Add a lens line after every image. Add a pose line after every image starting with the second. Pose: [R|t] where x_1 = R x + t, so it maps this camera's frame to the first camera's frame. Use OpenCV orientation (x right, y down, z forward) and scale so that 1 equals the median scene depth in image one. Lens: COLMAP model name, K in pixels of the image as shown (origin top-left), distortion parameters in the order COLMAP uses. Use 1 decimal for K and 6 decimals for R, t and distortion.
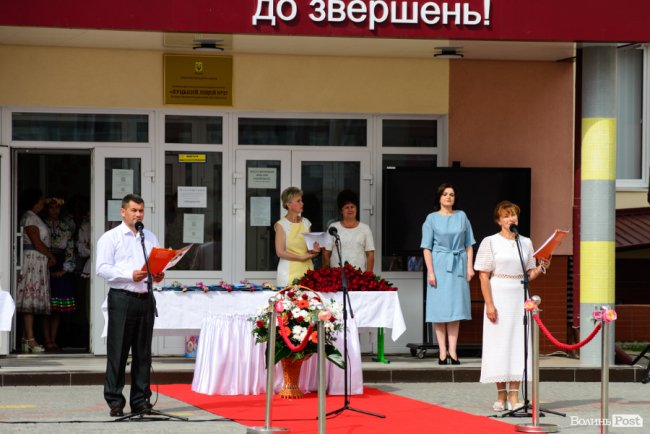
lens RADIAL K [[3760.4, 0, 325.0], [0, 3760.4, 217.0], [0, 0, 1]] dist [0.459014, 0.000000]
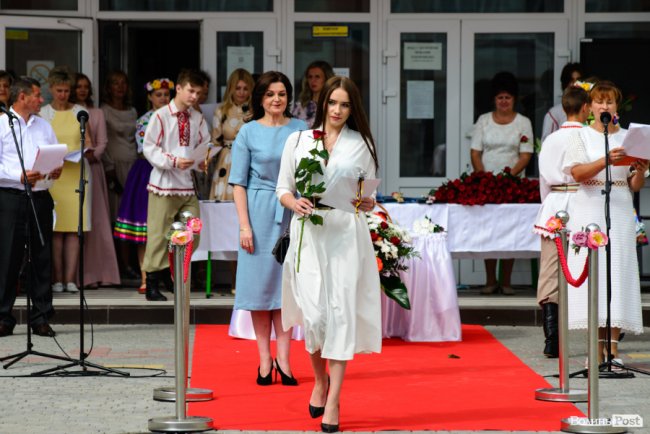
lens RADIAL K [[3760.4, 0, 325.0], [0, 3760.4, 217.0], [0, 0, 1]] dist [0.459014, 0.000000]
pose [[0.947753, 0.002805, -0.318991, 0.211260], [0.004970, 0.999710, 0.023559, 0.004311], [0.318965, -0.023913, 0.947465, 0.267072]]
